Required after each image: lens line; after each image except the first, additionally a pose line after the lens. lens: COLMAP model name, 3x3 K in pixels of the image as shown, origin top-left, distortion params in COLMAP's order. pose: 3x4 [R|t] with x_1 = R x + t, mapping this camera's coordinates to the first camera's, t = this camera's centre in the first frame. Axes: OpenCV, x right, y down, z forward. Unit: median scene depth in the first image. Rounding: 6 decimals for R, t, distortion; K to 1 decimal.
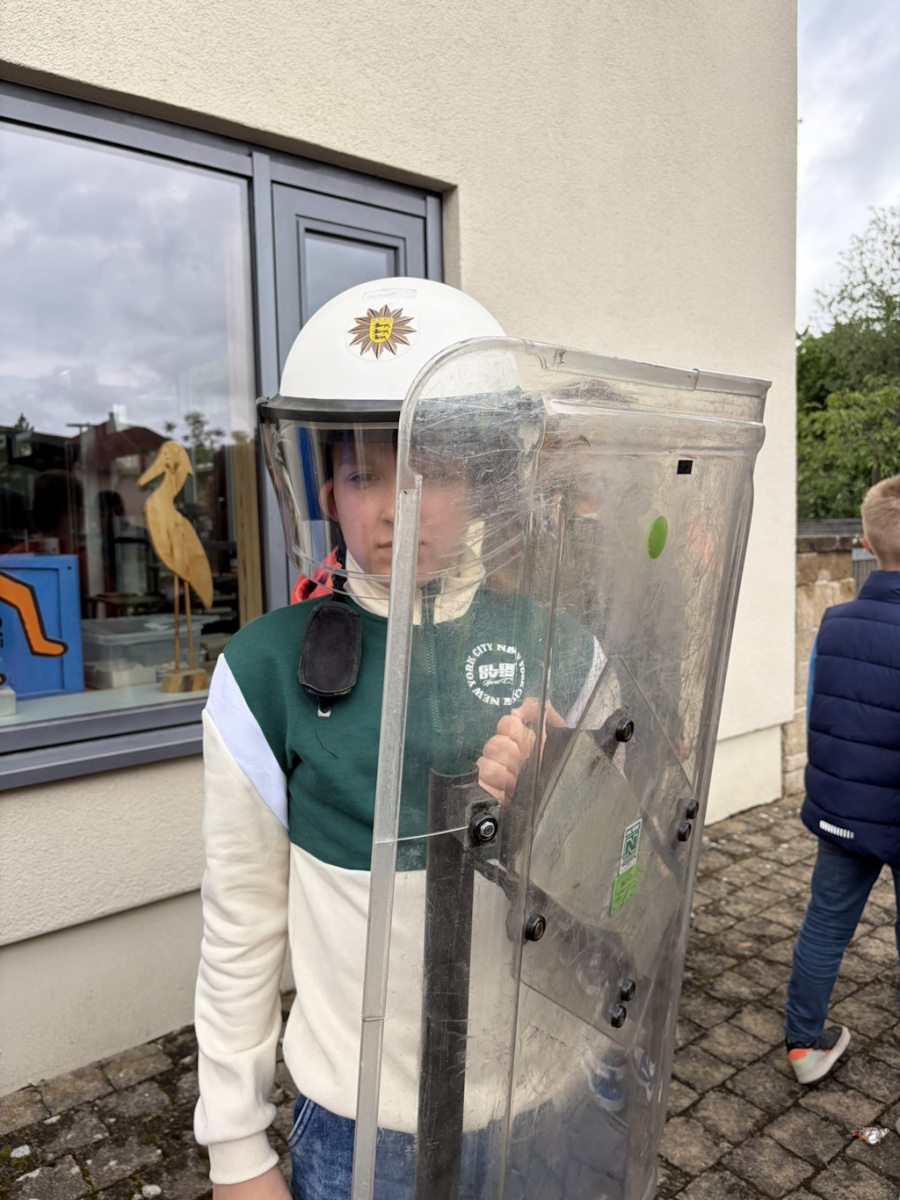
lens RADIAL K [[908.7, 0, 455.6], [0, 908.7, 604.2], [0, 0, 1]] dist [0.005315, 0.000181]
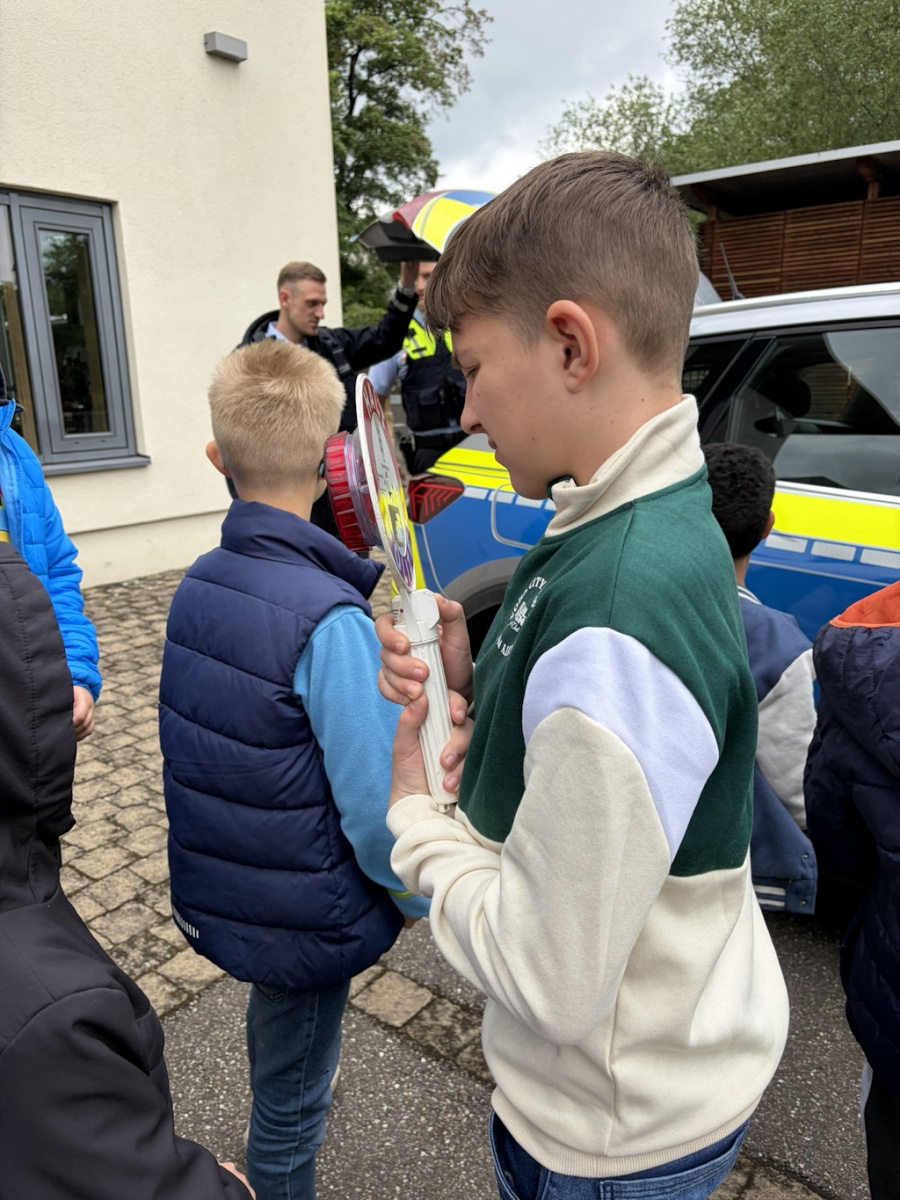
lens RADIAL K [[914.7, 0, 447.4], [0, 914.7, 600.4], [0, 0, 1]] dist [0.007618, -0.000081]
pose [[0.967836, -0.062474, 0.243701, 0.134183], [0.030959, 0.990890, 0.131068, 0.137905], [-0.249670, -0.119308, 0.960953, -1.038460]]
